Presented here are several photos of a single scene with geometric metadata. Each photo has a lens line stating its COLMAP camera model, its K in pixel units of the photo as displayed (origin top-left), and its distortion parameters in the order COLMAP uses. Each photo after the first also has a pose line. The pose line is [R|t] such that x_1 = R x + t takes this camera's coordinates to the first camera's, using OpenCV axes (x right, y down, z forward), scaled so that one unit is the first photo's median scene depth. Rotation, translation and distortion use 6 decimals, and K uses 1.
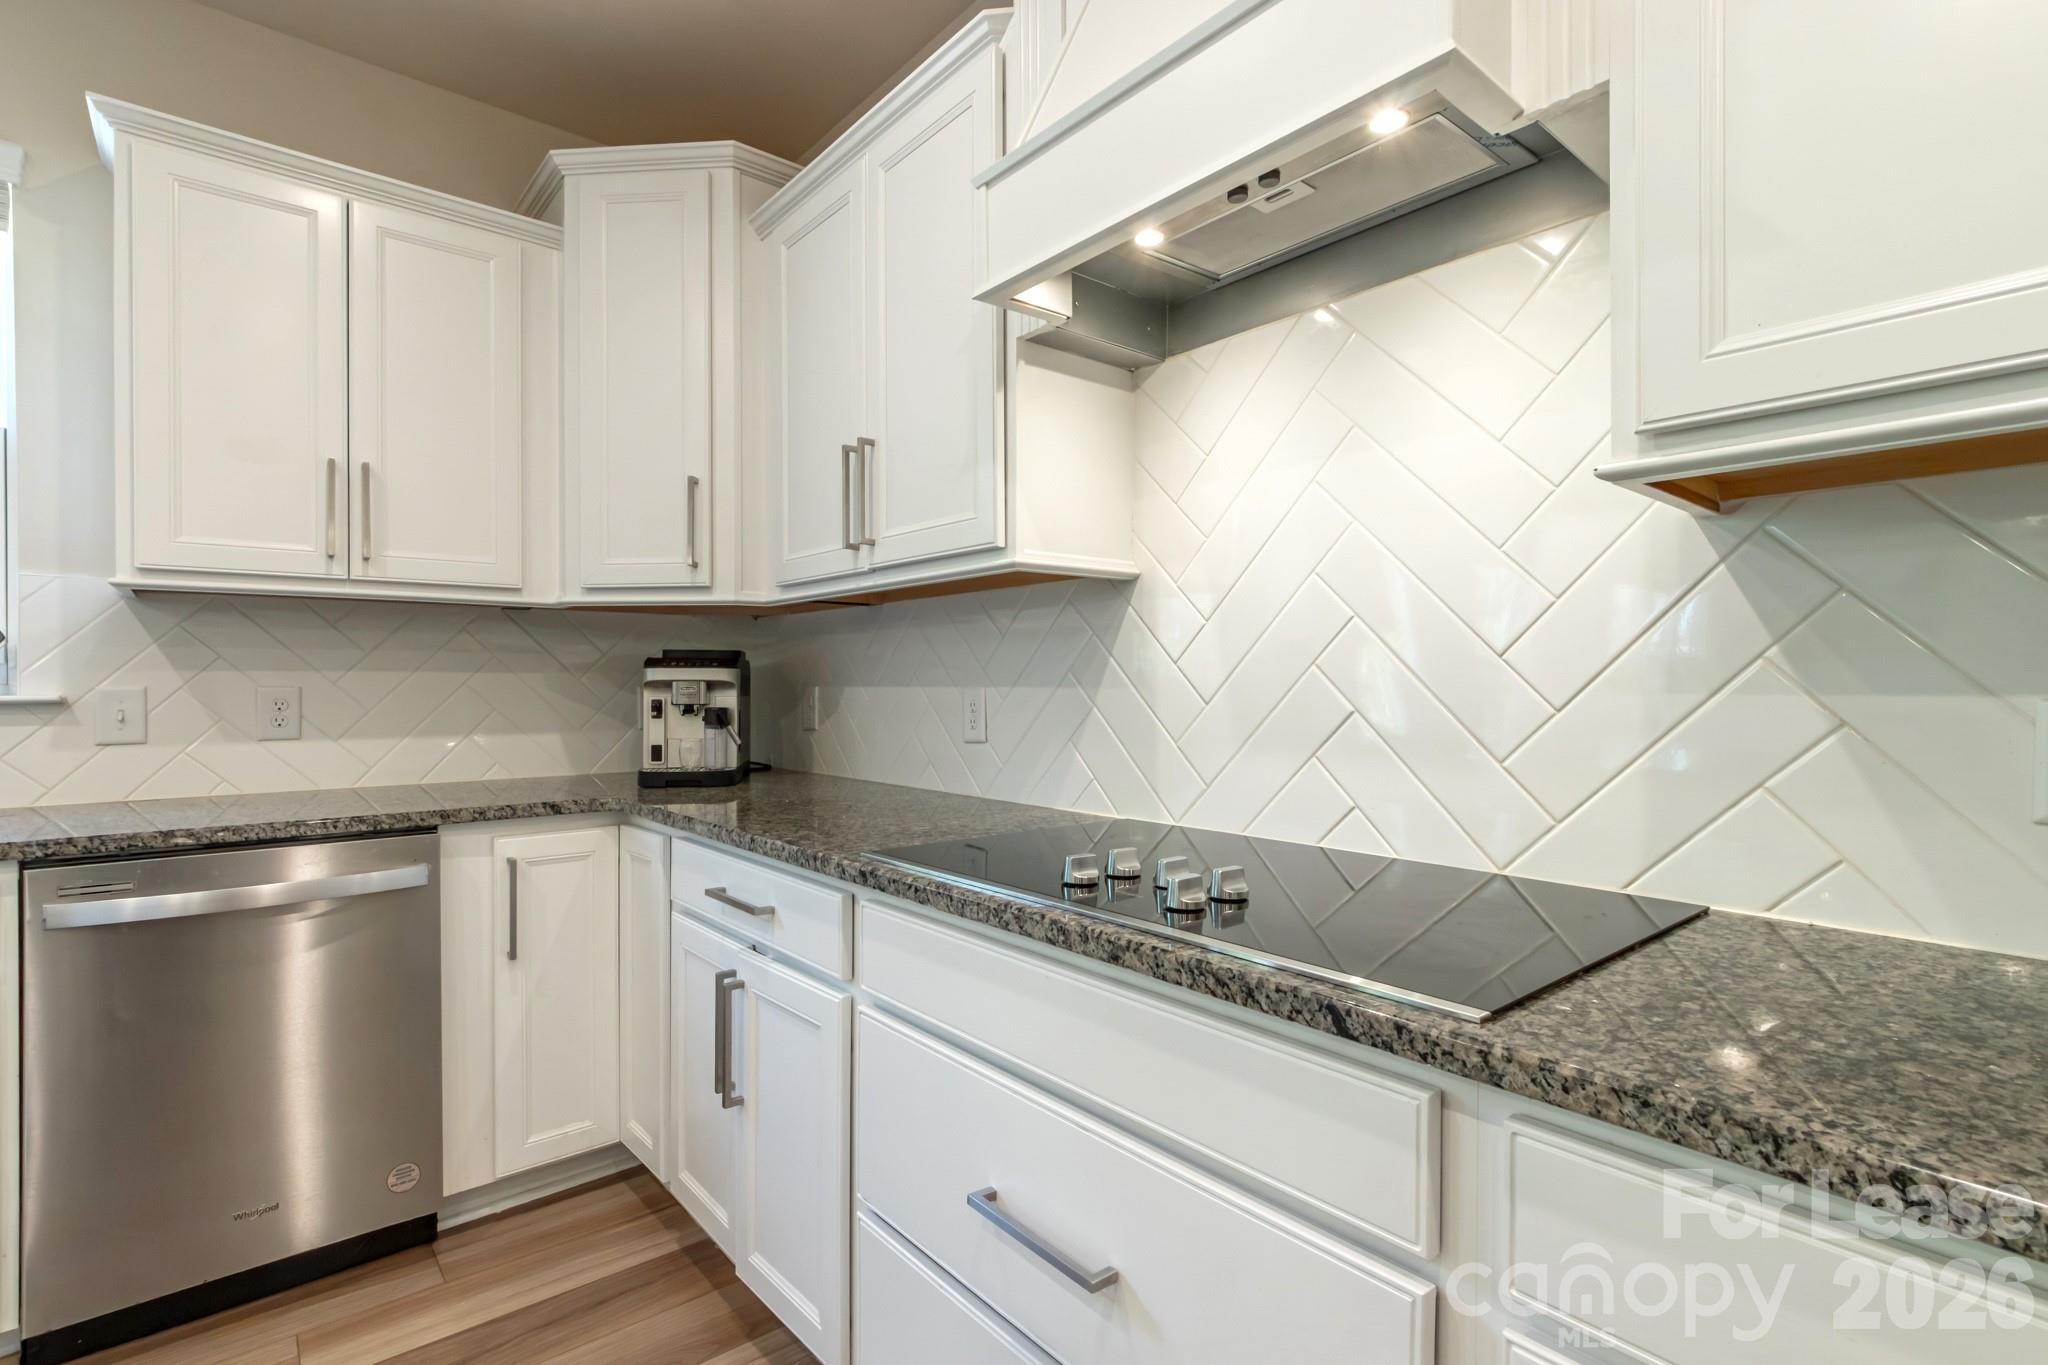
lens RADIAL K [[964.9, 0, 1006.5], [0, 964.9, 686.3], [0, 0, 1]] dist [0.008186, -0.002466]
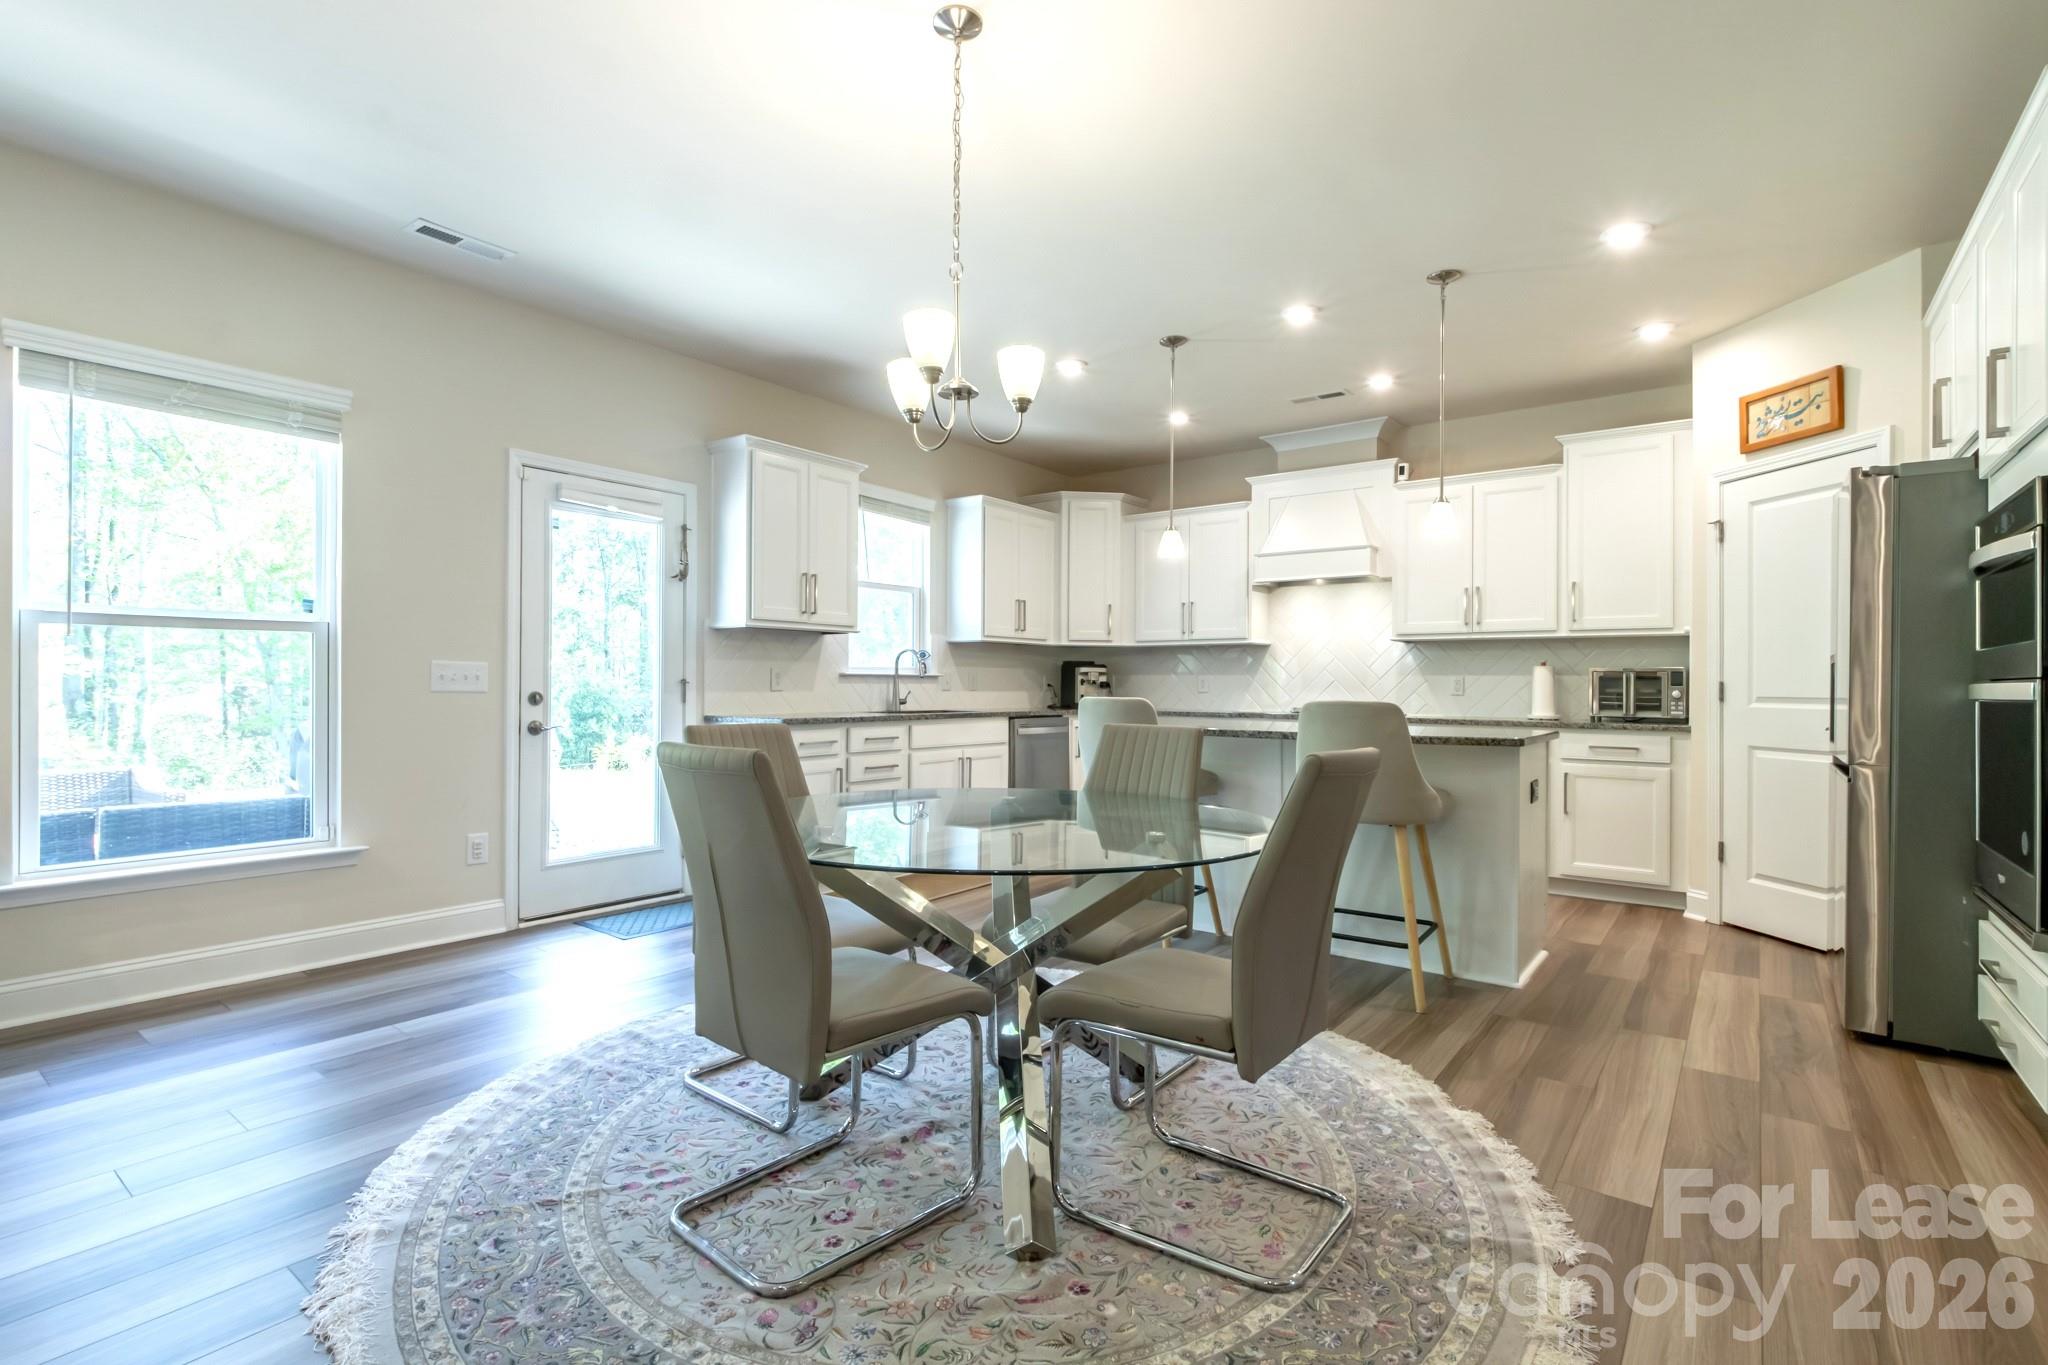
lens RADIAL K [[964.9, 0, 1010.1], [0, 964.9, 675.6], [0, 0, 1]] dist [0.008186, -0.002466]
pose [[0.974397, 0.011309, 0.224549, -1.383320], [-0.008160, 0.999855, -0.014944, 0.055663], [-0.224686, 0.012729, 0.974348, -1.967093]]
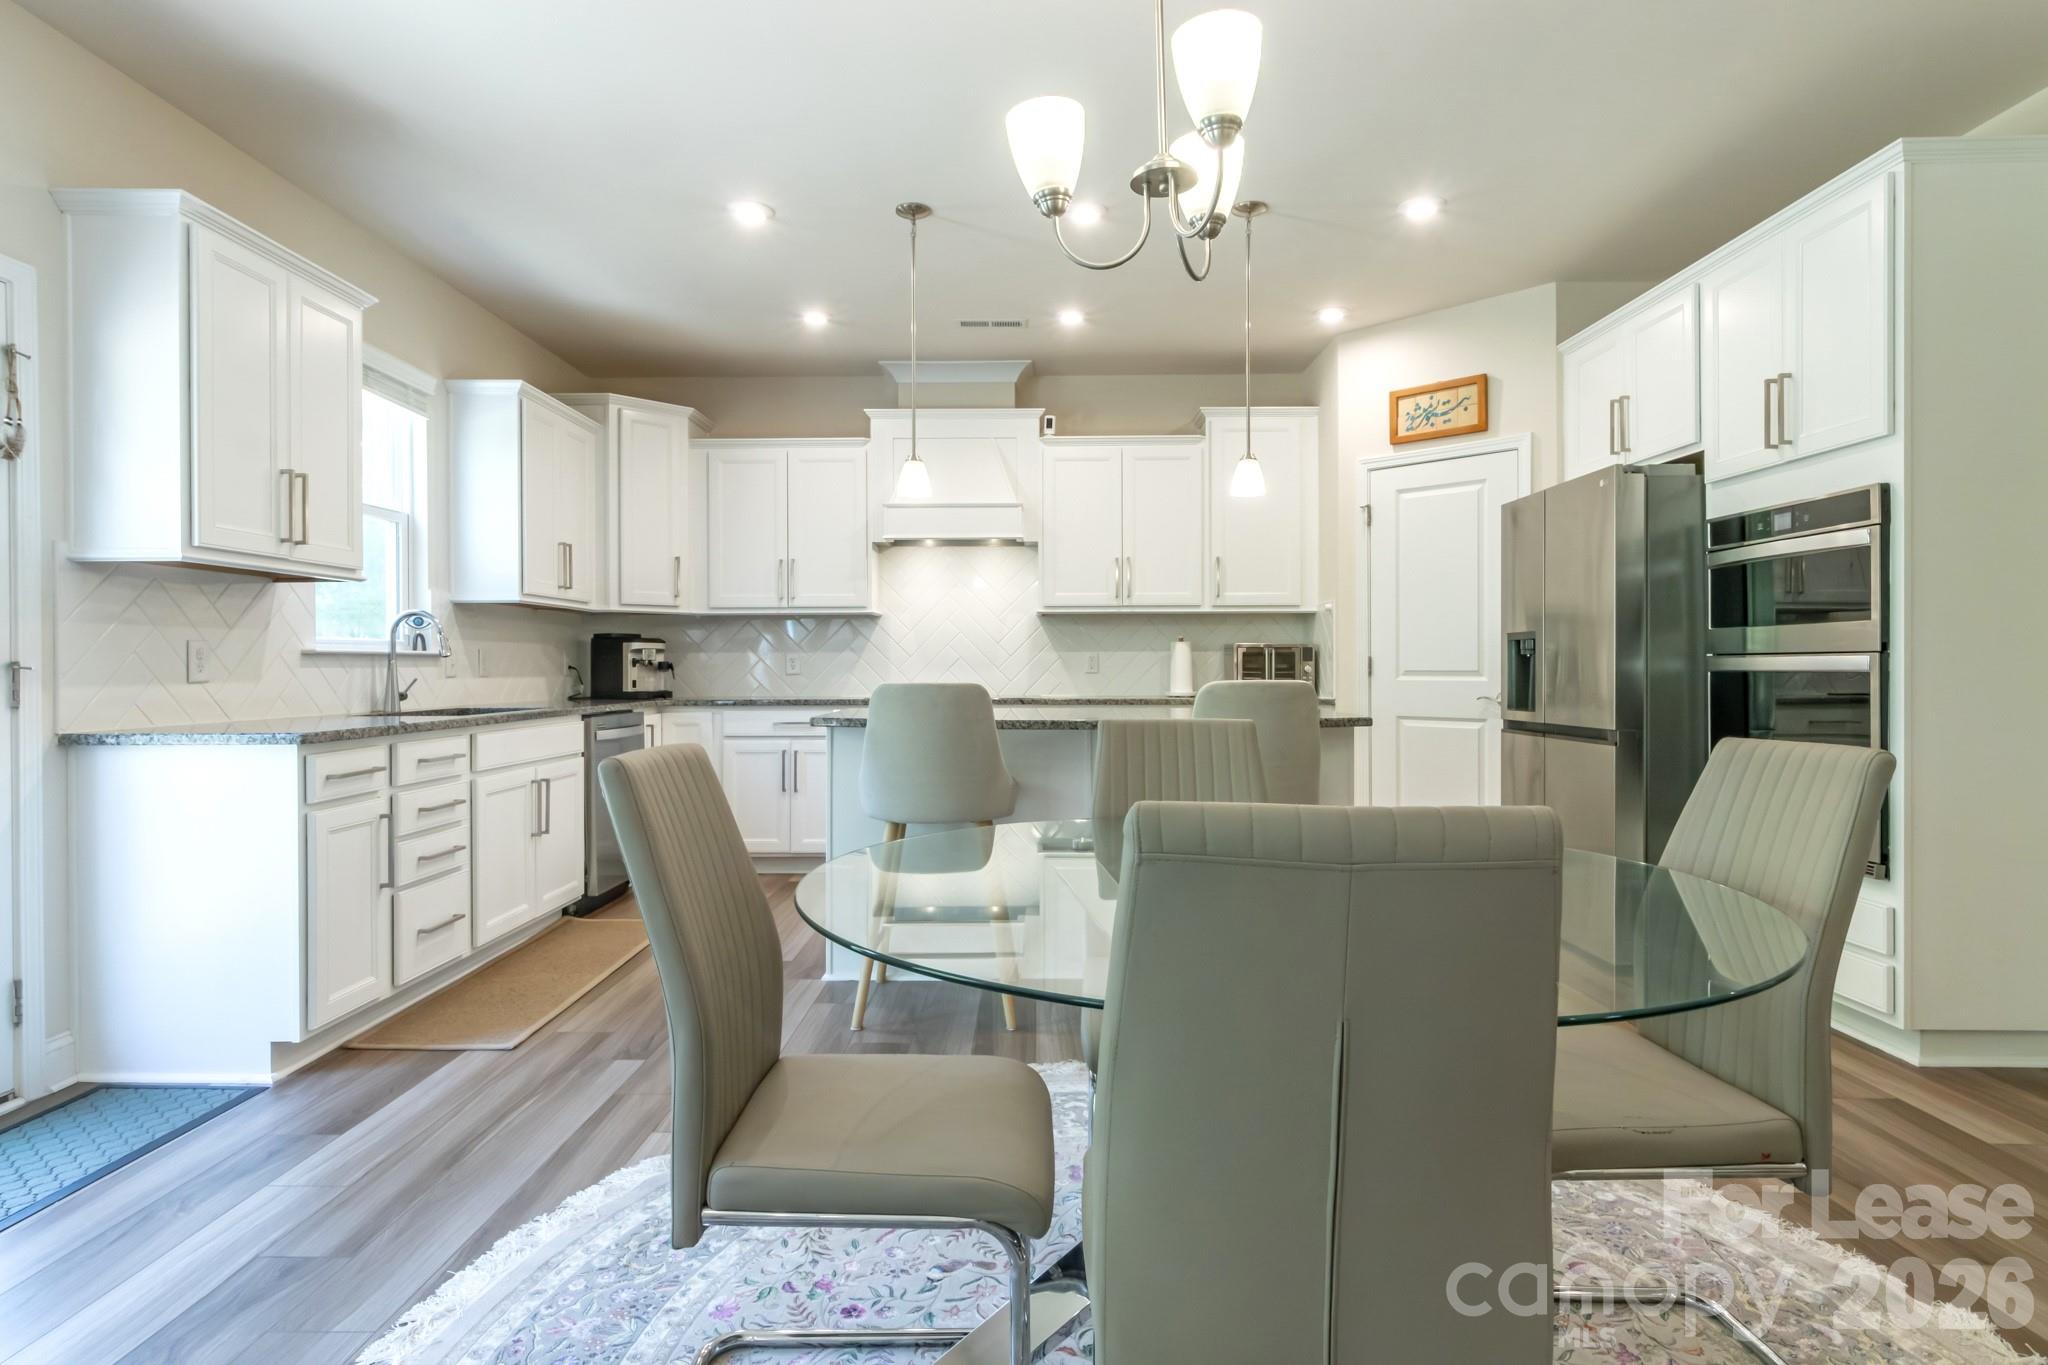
lens RADIAL K [[1096.7, 0, 1020.4], [0, 1096.7, 655.3], [0, 0, 1]] dist [0.014658, -0.000643]
pose [[0.642859, 0.008077, 0.765942, -1.853404], [0.005541, 0.999869, -0.015195, 0.054692], [-0.765965, 0.014012, 0.642730, -1.287853]]
